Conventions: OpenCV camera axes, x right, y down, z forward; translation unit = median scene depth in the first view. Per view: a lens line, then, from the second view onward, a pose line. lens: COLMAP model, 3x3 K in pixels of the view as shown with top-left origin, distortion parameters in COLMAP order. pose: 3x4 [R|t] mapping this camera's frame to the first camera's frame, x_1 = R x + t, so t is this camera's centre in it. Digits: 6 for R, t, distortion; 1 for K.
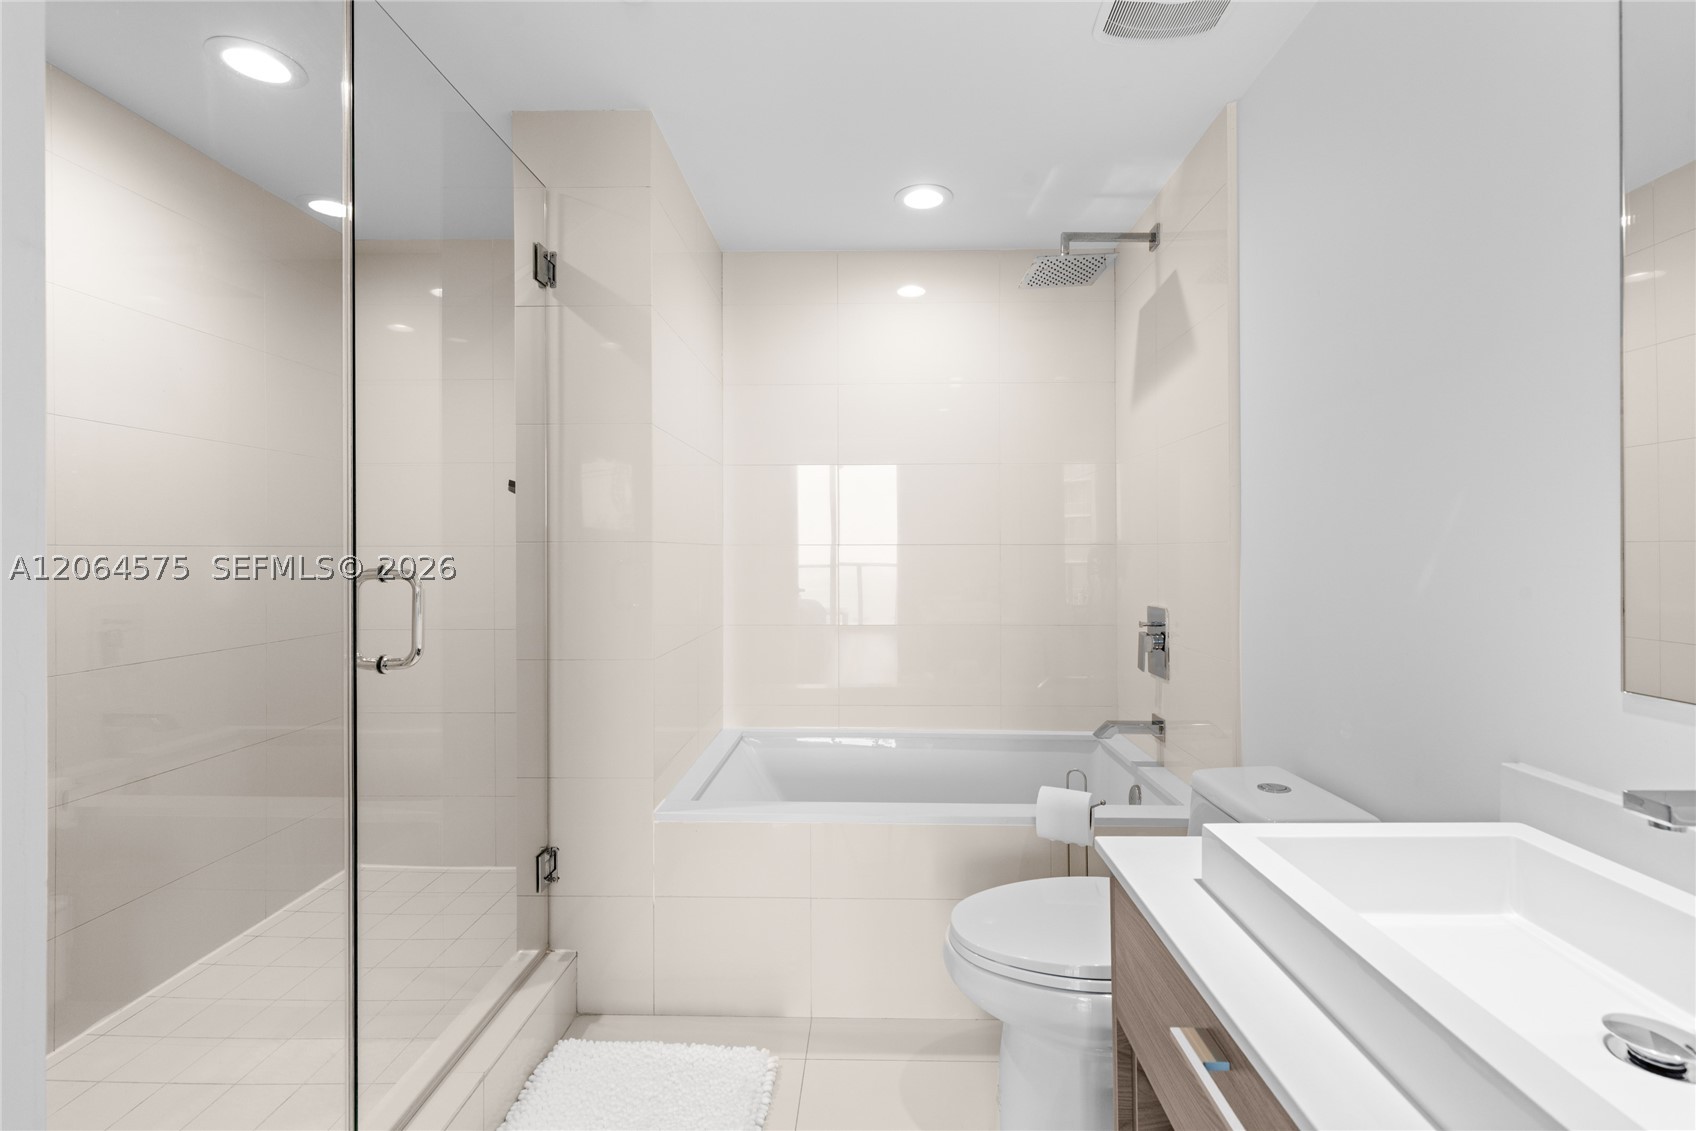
lens RADIAL K [[773.9, 0, 855.7], [0, 773.9, 546.7], [0, 0, 1]] dist [-0.003953, -0.000597]
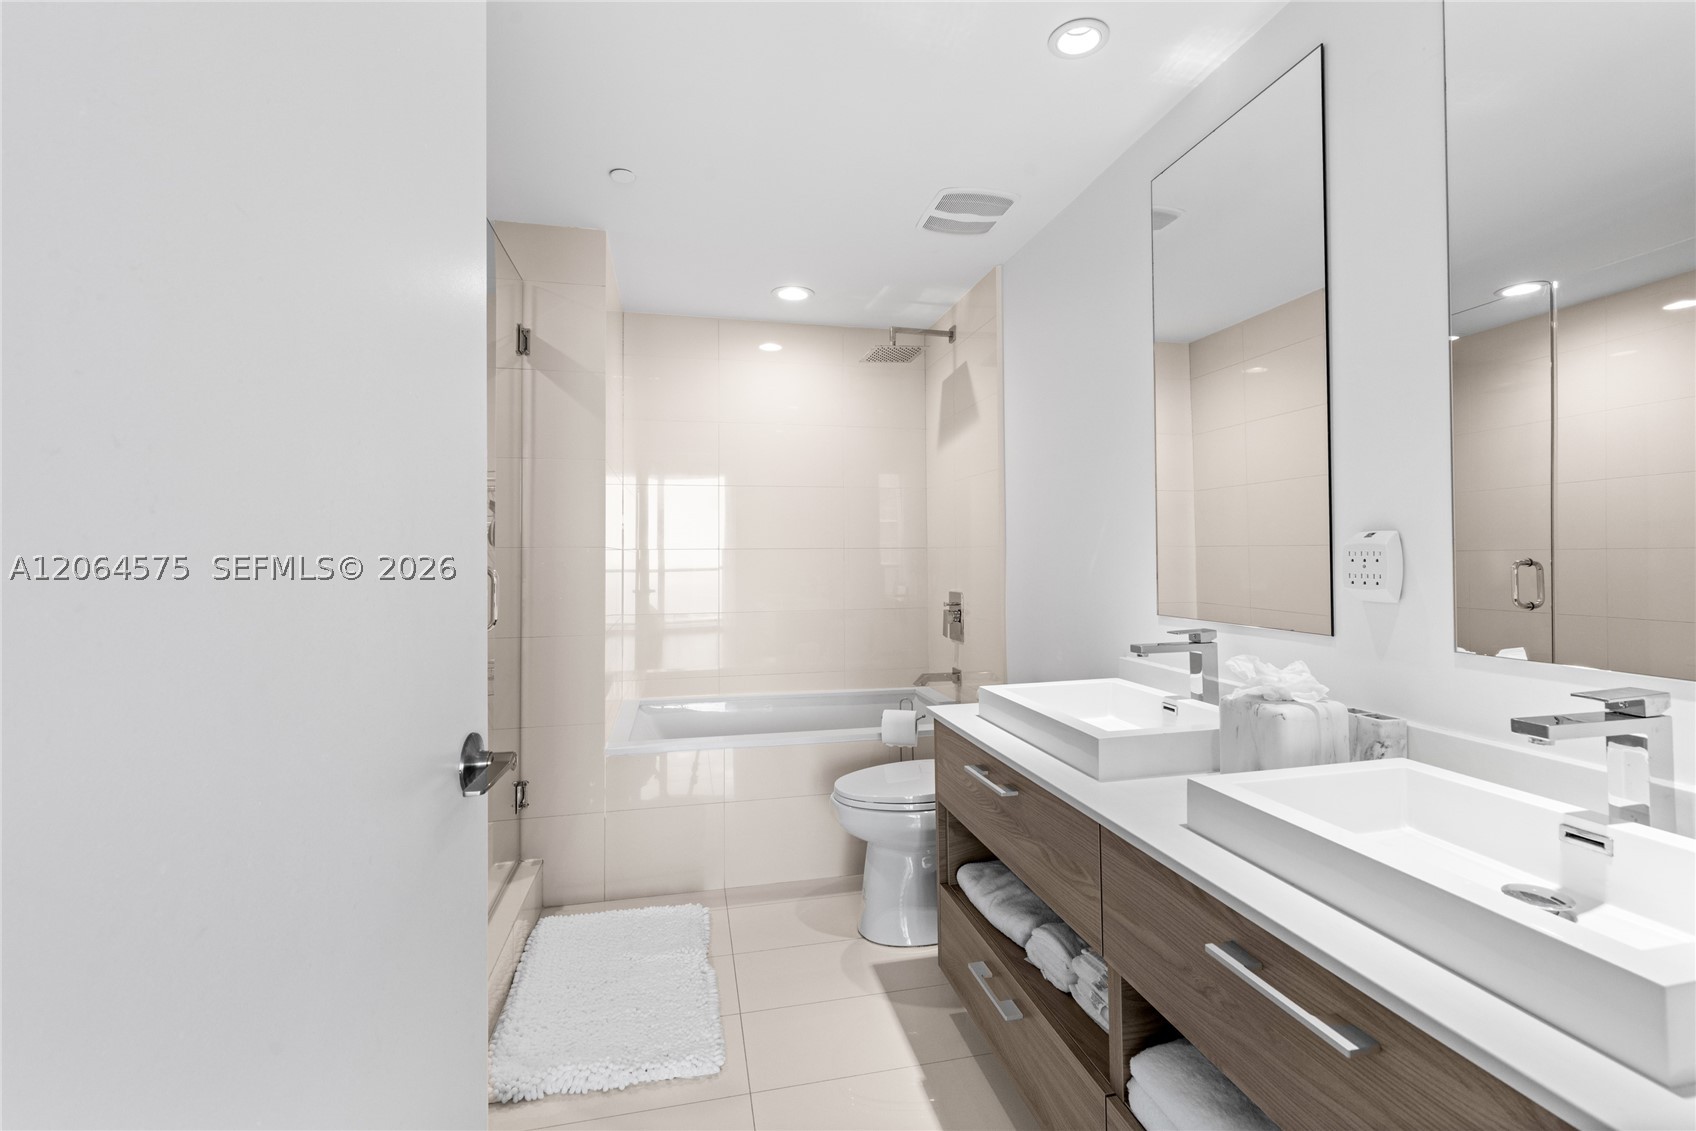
lens RADIAL K [[773.9, 0, 873.8], [0, 773.9, 531.1], [0, 0, 1]] dist [-0.003953, -0.000597]
pose [[0.964559, 0.003209, 0.263848, -0.166627], [0.003554, 0.999677, -0.025153, 0.001303], [-0.263844, 0.025199, 0.964236, -0.427238]]
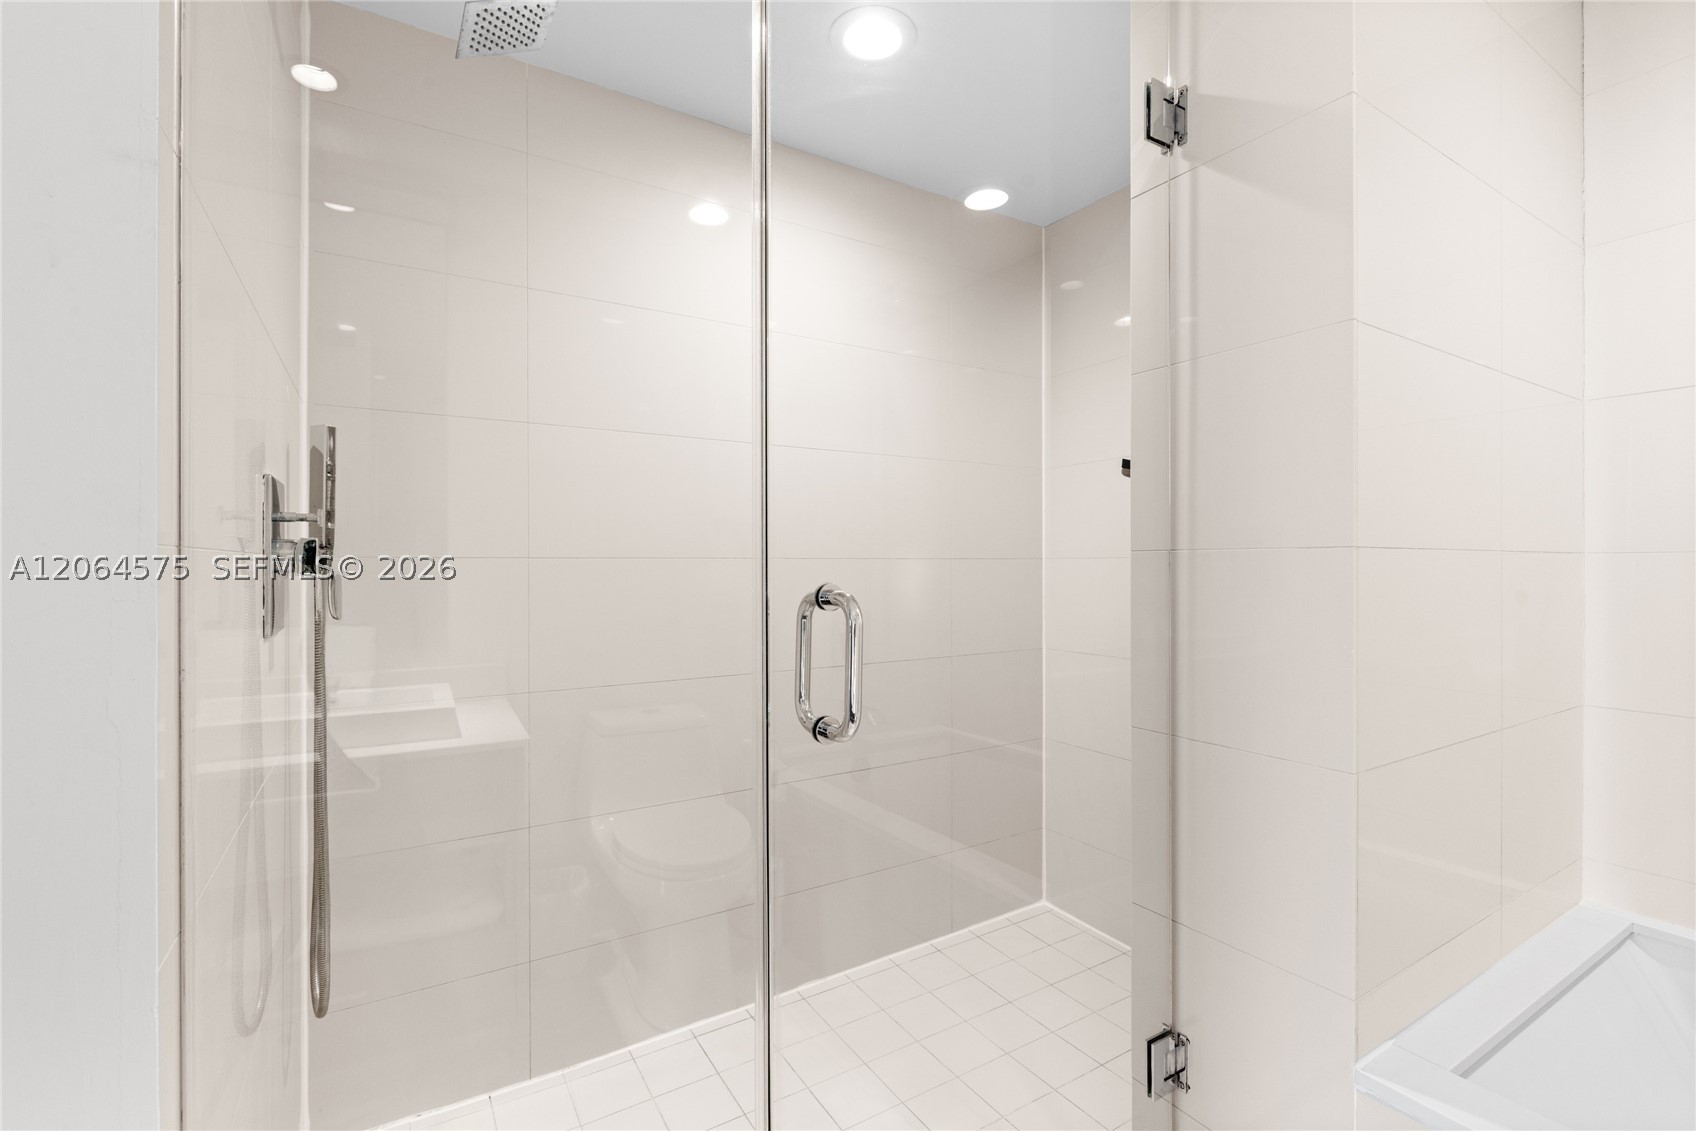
lens RADIAL K [[773.9, 0, 840.0], [0, 773.9, 563.8], [0, 0, 1]] dist [-0.003953, -0.000597]
pose [[0.555177, 0.002820, -0.831728, -0.022842], [0.000535, 0.999993, 0.003748, 0.002872], [0.831732, -0.002525, 0.555171, 0.418564]]
